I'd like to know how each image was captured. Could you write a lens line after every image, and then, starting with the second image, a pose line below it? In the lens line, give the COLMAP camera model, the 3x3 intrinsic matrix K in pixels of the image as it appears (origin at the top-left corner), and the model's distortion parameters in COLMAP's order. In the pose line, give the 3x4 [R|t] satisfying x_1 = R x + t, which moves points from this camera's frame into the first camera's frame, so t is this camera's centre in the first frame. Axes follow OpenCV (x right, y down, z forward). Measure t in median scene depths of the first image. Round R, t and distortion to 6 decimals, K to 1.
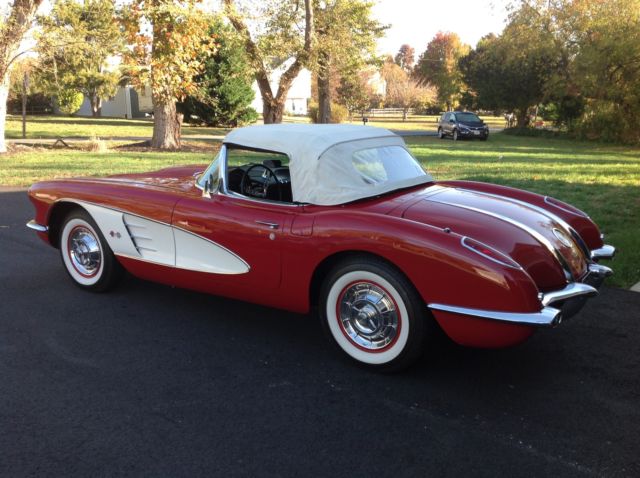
lens RADIAL K [[588.6, 0, 321.3], [0, 588.6, 257.3], [0, 0, 1]] dist [0.114173, -0.253901]
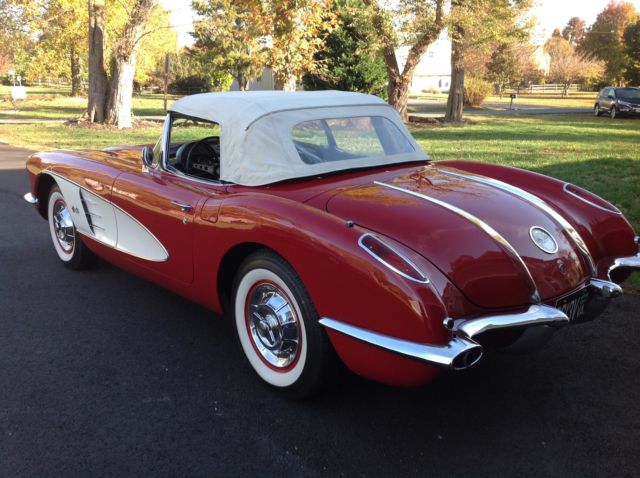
lens RADIAL K [[583.0, 0, 320.0], [0, 583.0, 239.0], [0, 0, 1]] dist [0.101983, -0.203133]
pose [[0.966828, 0.052885, -0.249895, 0.048543], [-0.051374, 0.998600, 0.012571, -0.004501], [0.250210, 0.000684, 0.968191, 0.035573]]
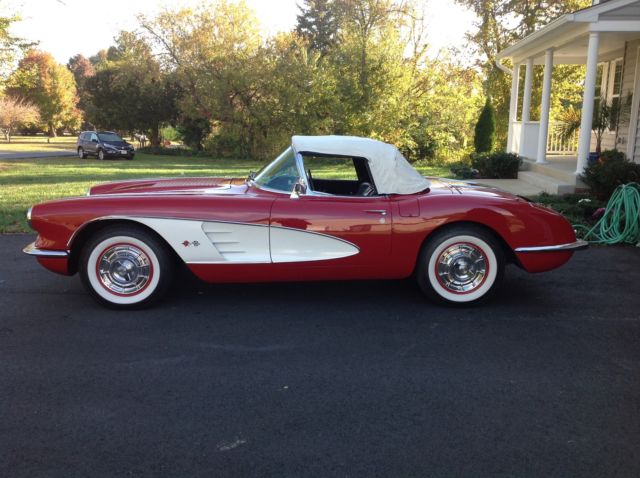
lens RADIAL K [[583.0, 0, 320.0], [0, 583.0, 239.0], [0, 0, 1]] dist [0.101983, -0.203133]
pose [[0.793961, -0.110355, 0.597869, -0.147084], [0.147040, 0.989049, -0.012707, -0.000031], [-0.589920, 0.098000, 0.801493, 0.010965]]
